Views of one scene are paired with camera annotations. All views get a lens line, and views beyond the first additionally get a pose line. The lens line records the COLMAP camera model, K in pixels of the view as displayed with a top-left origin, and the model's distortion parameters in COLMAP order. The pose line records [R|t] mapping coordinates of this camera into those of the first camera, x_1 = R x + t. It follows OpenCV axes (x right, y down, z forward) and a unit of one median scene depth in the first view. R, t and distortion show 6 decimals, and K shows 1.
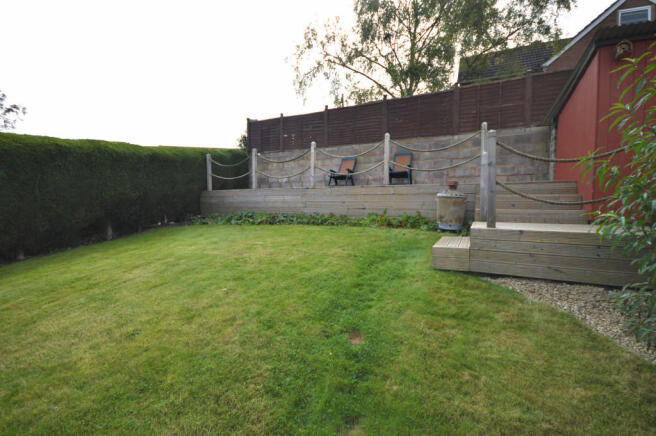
lens RADIAL K [[291.9, 0, 332.3], [0, 291.9, 217.6], [0, 0, 1]] dist [0.001107, 0.000113]
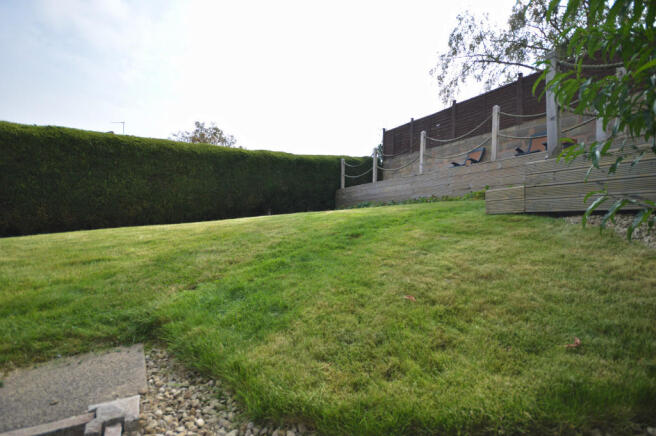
lens RADIAL K [[291.9, 0, 332.3], [0, 291.9, 217.6], [0, 0, 1]] dist [0.001107, 0.000113]
pose [[0.851512, -0.001742, -0.524333, 0.155335], [-0.041105, 0.996695, -0.070065, 0.101333], [0.522722, 0.081214, 0.848626, -0.017831]]
